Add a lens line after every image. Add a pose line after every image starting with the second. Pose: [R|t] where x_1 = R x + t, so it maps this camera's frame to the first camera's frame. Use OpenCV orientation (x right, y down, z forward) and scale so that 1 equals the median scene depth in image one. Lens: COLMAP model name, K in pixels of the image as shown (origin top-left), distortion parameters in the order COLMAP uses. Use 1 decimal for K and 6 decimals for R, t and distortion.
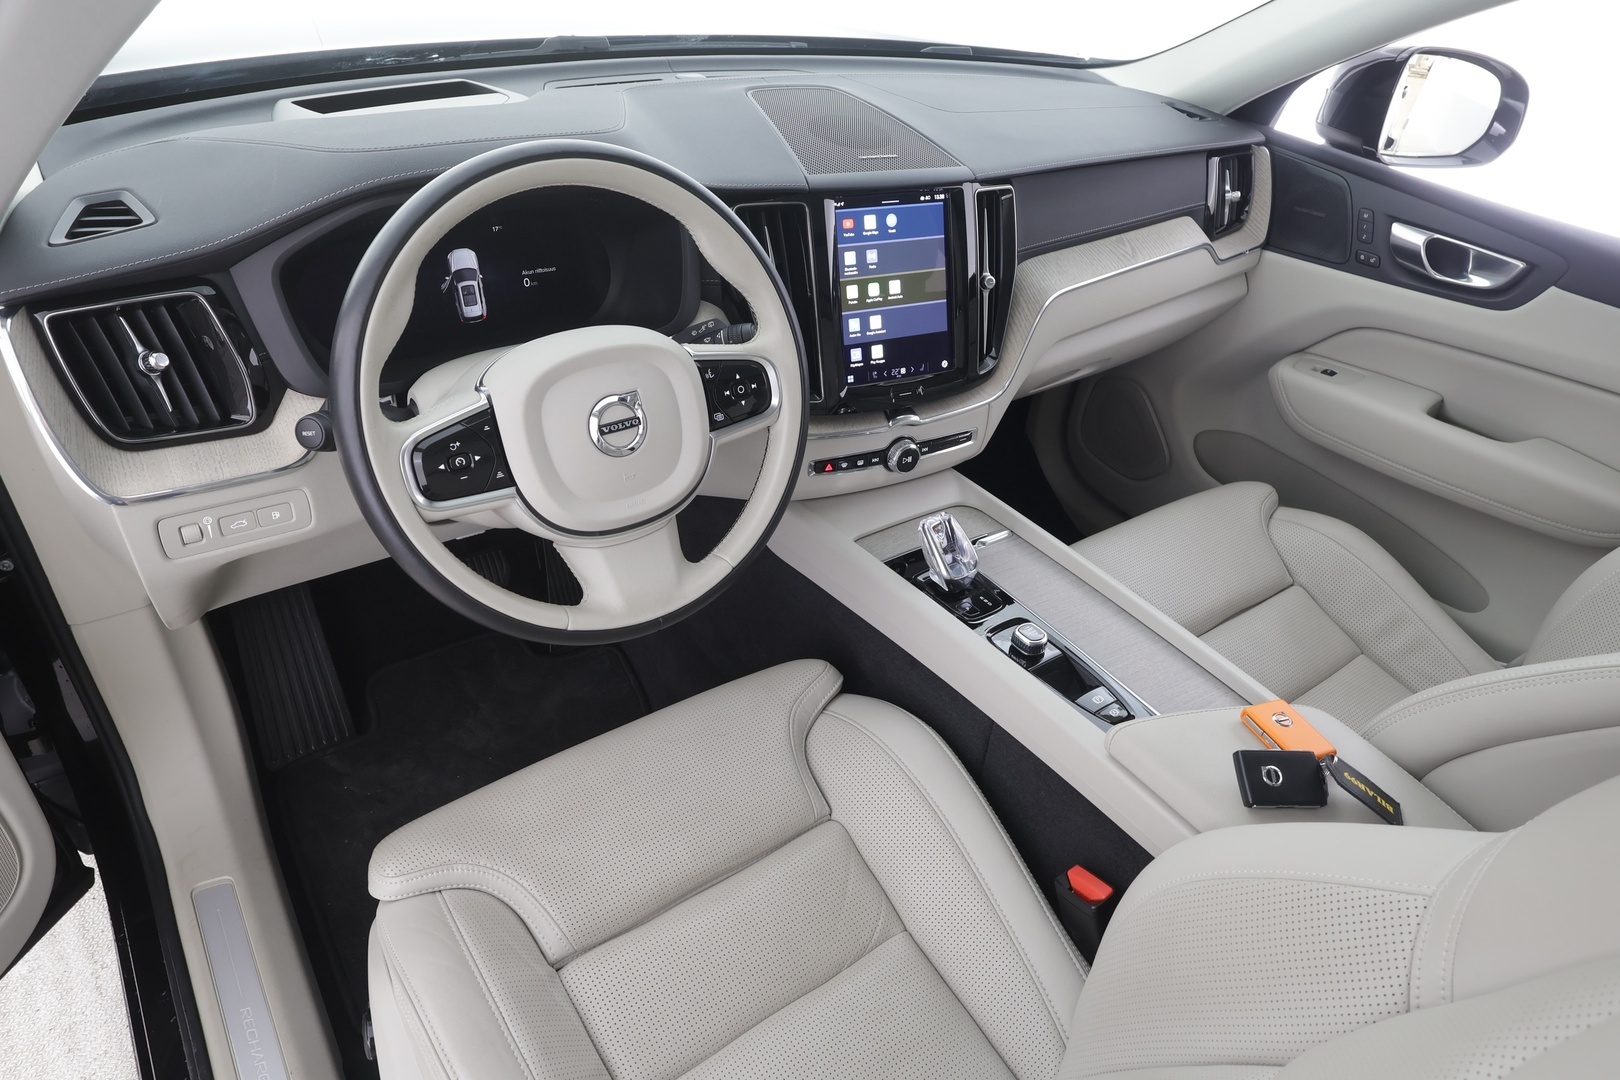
lens RADIAL K [[990.5, 0, 810.0], [0, 990.5, 540.0], [0, 0, 1]] dist [0.005950, 0.001304]
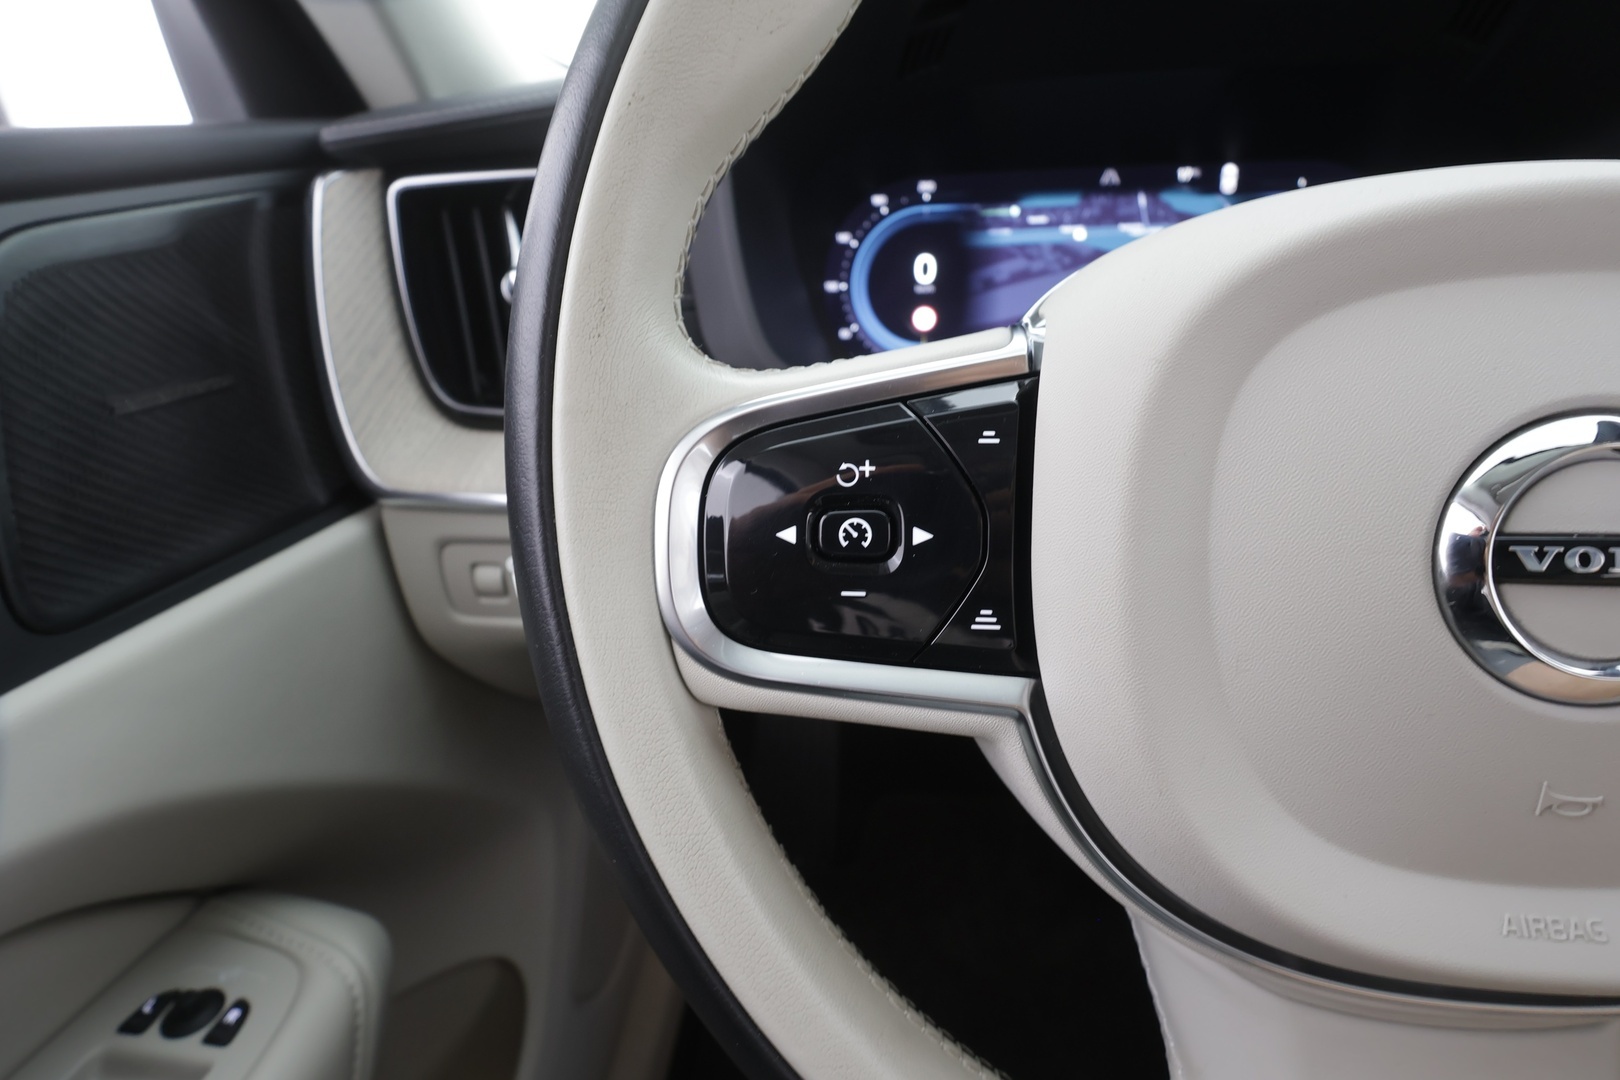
lens RADIAL K [[756.2, 0, 810.0], [0, 756.2, 540.0], [0, 0, 1]] dist [0.000393, -0.000253]
pose [[0.739960, 0.199056, -0.642523, -0.153757], [-0.291245, 0.955841, -0.039289, -0.046577], [0.606330, 0.216204, 0.765258, 0.556449]]
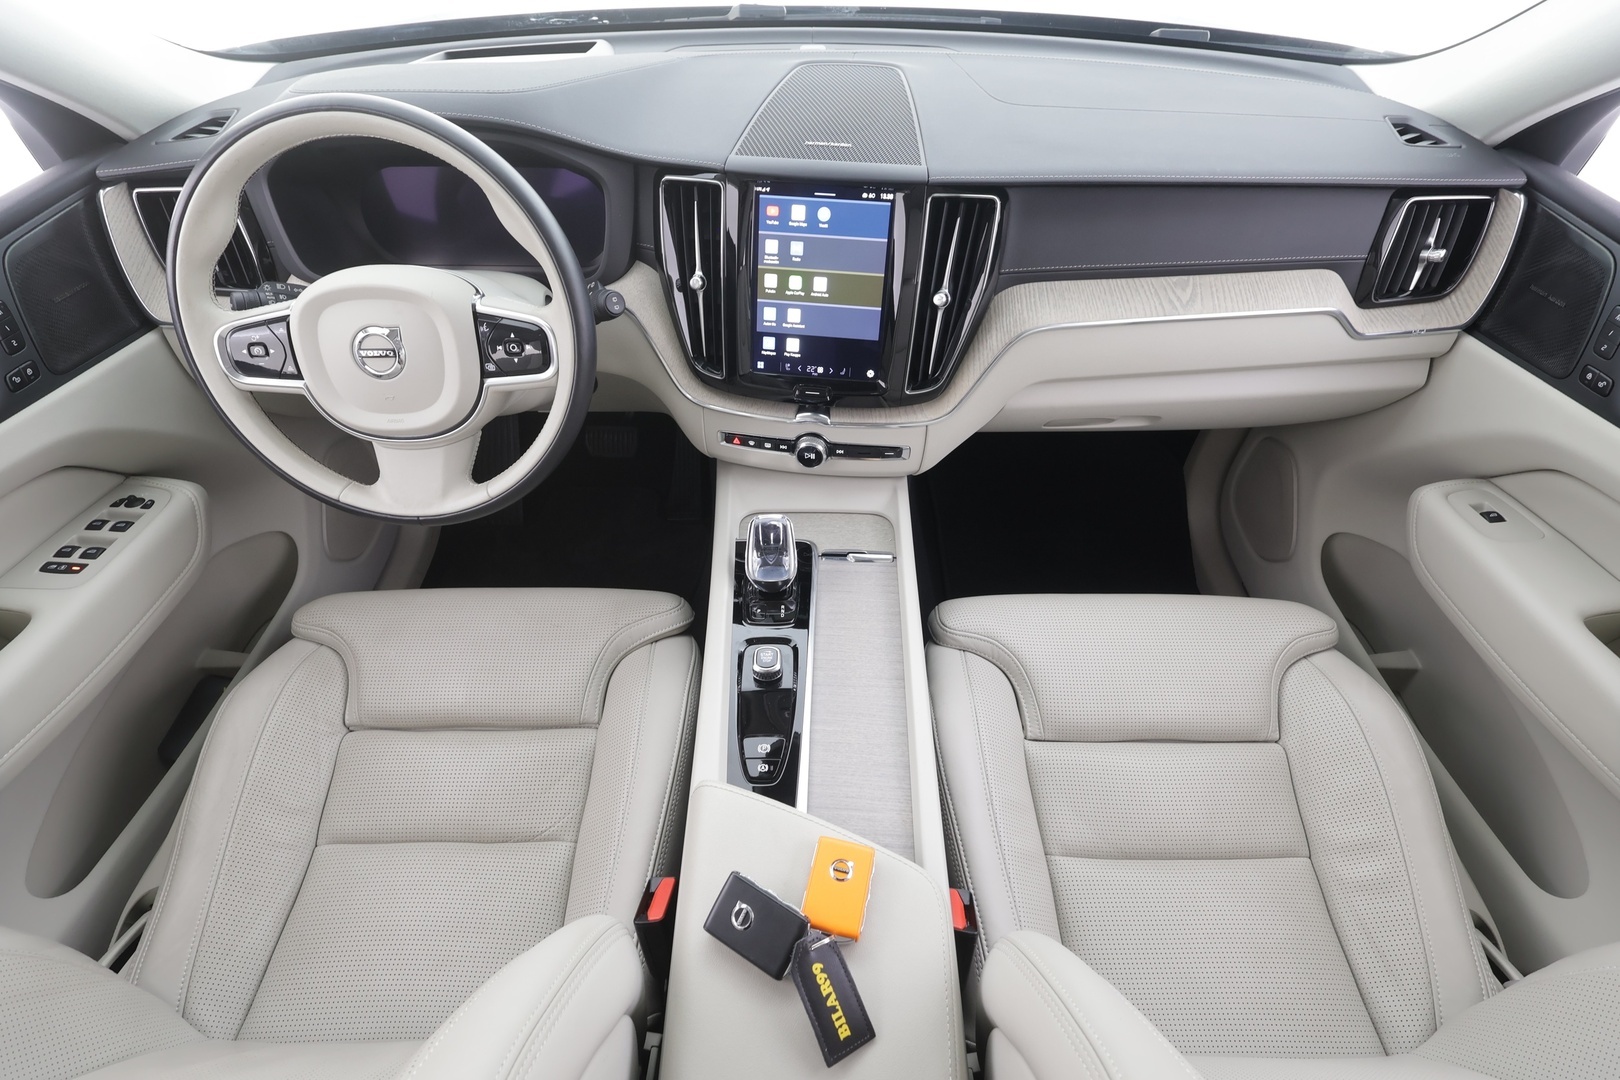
lens RADIAL K [[756.2, 0, 810.0], [0, 756.2, 540.0], [0, 0, 1]] dist [0.000393, -0.000253]
pose [[0.809859, 0.353434, -0.468202, 0.524305], [-0.284410, 0.934612, 0.213566, -0.176383], [0.513069, -0.039797, 0.857424, 0.340704]]
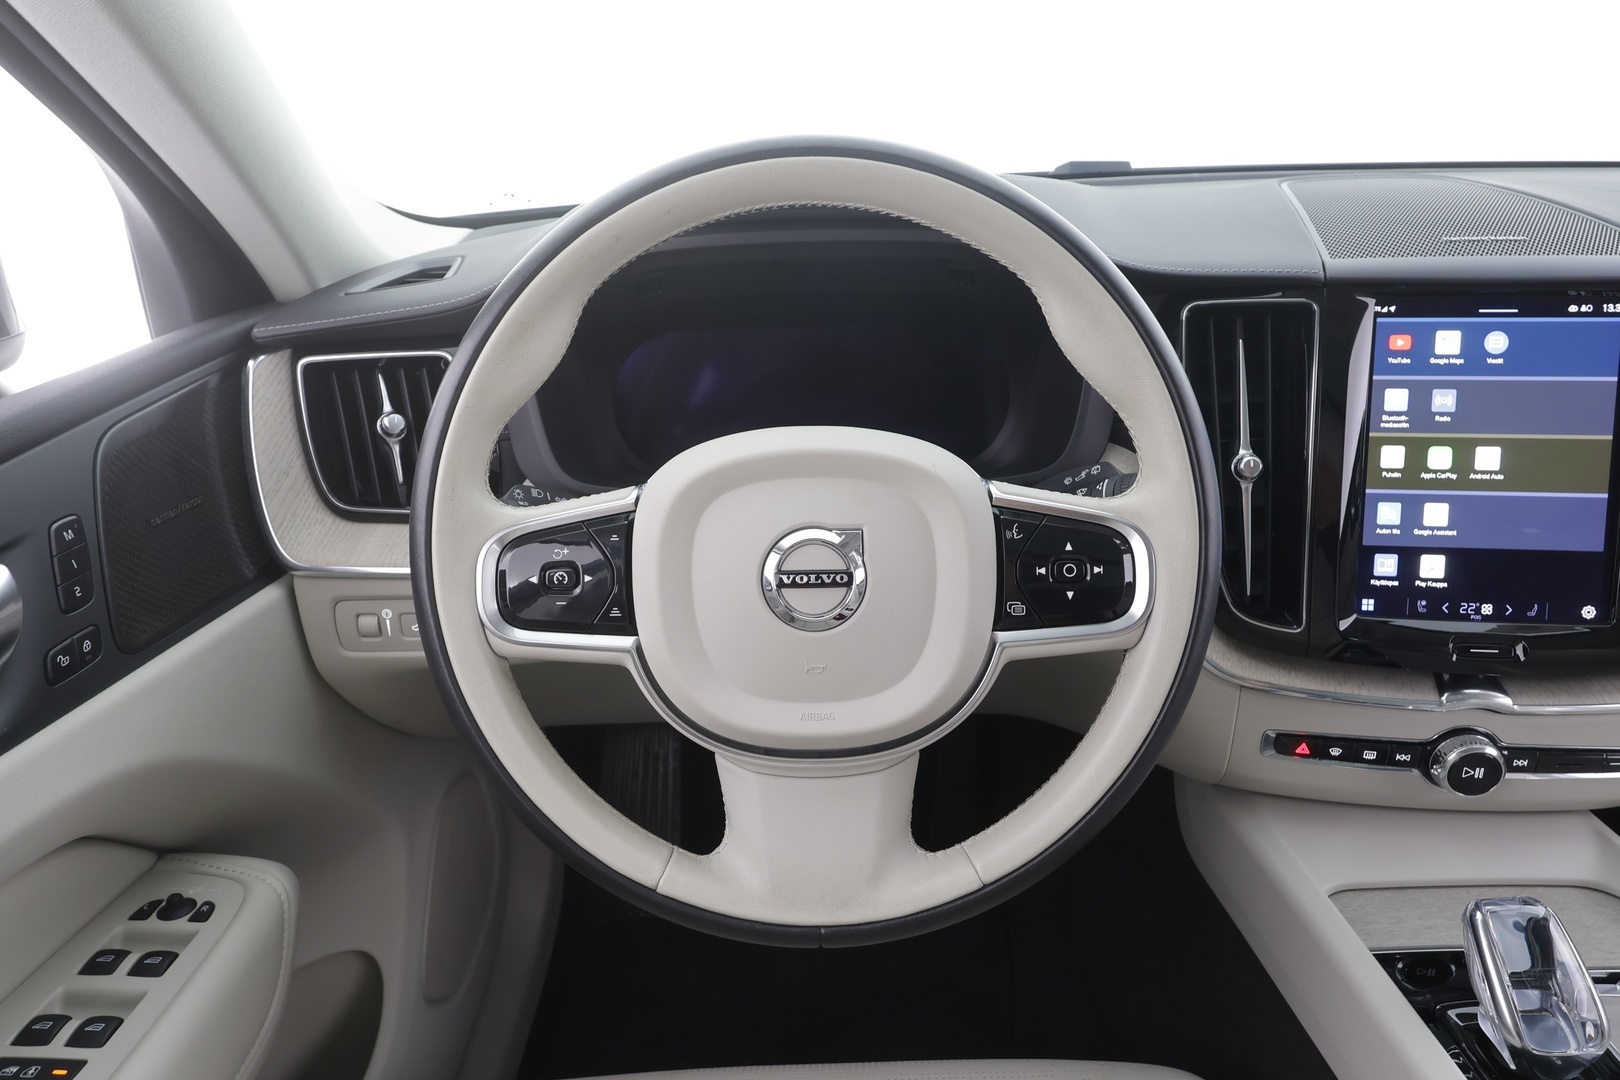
lens RADIAL K [[954.9, 0, 813.3], [0, 954.9, 544.7], [0, 0, 1]] dist [0.006519, -0.002003]
pose [[0.809847, 0.135161, -0.570858, 0.092996], [-0.253108, 0.958368, -0.132161, -0.042408], [0.529229, 0.251518, 0.810342, 0.379187]]
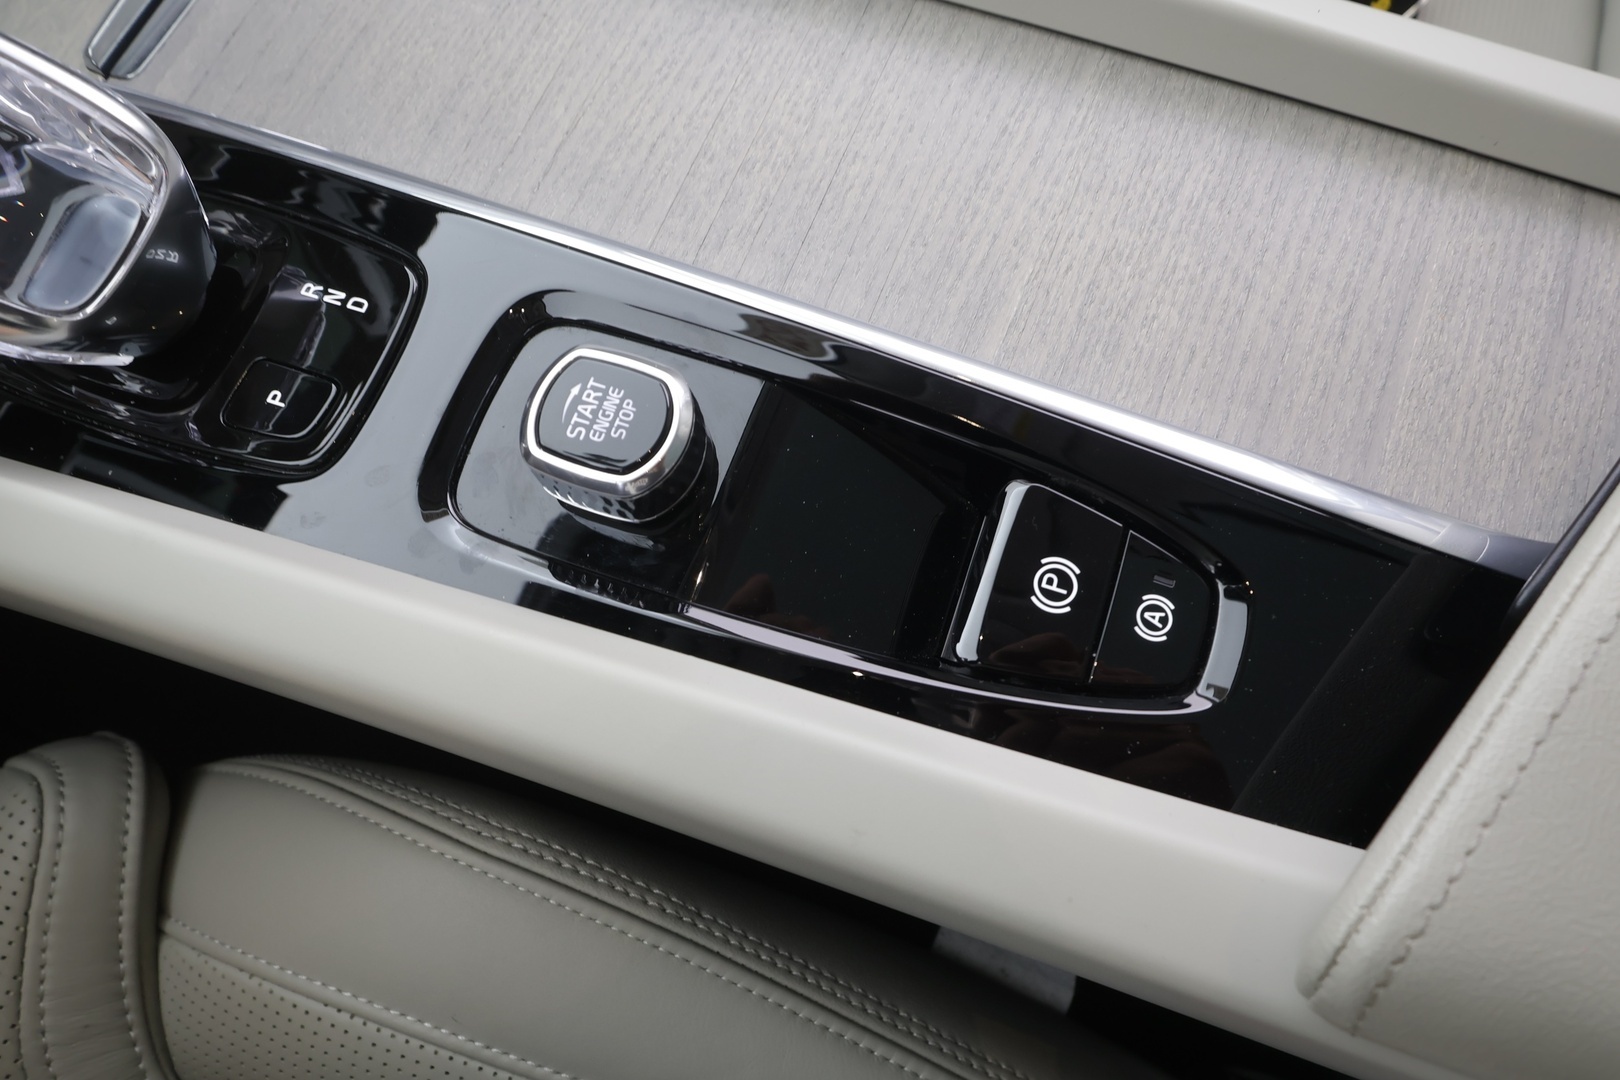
lens RADIAL K [[934.4, 0, 810.5], [0, 934.4, 562.6], [0, 0, 1]] dist [-0.001280, 0.001534]
pose [[0.811025, -0.579817, 0.077784, 0.204950], [0.400956, 0.647746, 0.647811, 0.010544], [-0.425996, -0.494203, 0.757819, 0.761673]]
